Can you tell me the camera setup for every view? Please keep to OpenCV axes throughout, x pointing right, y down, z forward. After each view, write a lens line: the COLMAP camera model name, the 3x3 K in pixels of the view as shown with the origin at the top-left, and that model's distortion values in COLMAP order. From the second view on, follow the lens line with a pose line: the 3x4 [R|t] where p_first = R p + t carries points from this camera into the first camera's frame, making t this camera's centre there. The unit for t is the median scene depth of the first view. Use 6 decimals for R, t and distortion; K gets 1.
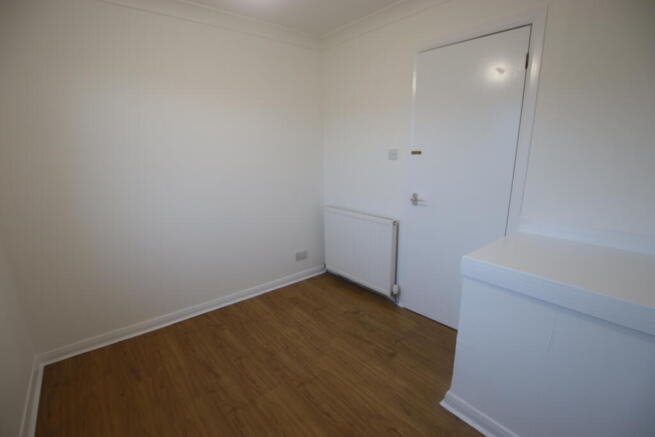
lens RADIAL K [[302.4, 0, 330.5], [0, 302.4, 222.5], [0, 0, 1]] dist [-0.026172, -0.000337]
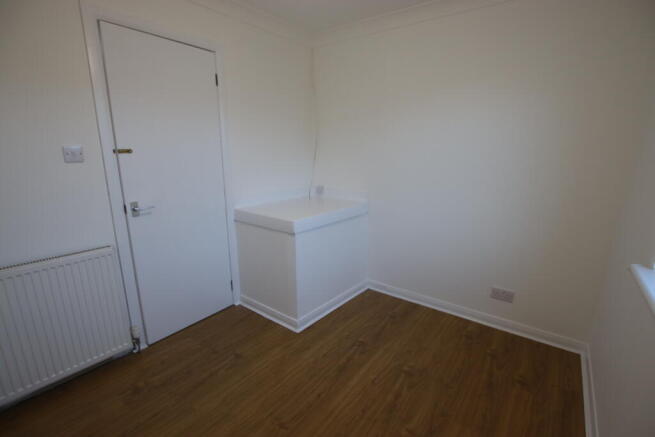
lens RADIAL K [[302.4, 0, 330.5], [0, 302.4, 222.5], [0, 0, 1]] dist [-0.026172, -0.000337]
pose [[-0.212638, -0.224377, 0.951021, -0.694421], [0.225520, 0.935732, 0.271194, -0.166827], [-0.950750, 0.272140, -0.148371, 0.738077]]
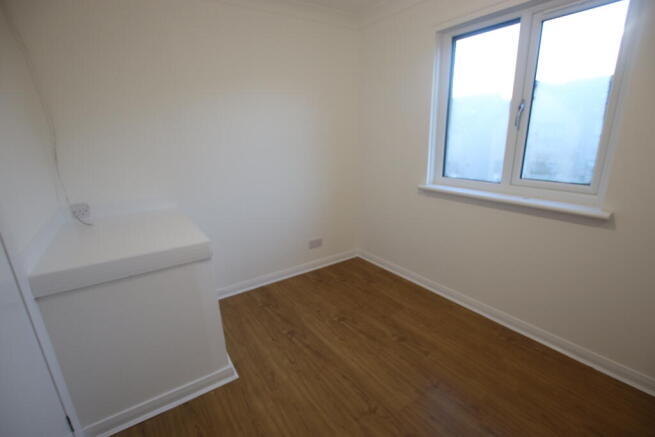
lens RADIAL K [[302.4, 0, 330.5], [0, 302.4, 222.5], [0, 0, 1]] dist [-0.026172, -0.000337]
pose [[-0.995683, 0.000594, 0.092816, -0.049695], [0.046649, 0.867707, 0.494883, -0.311346], [-0.080243, 0.497076, -0.863989, 1.296832]]
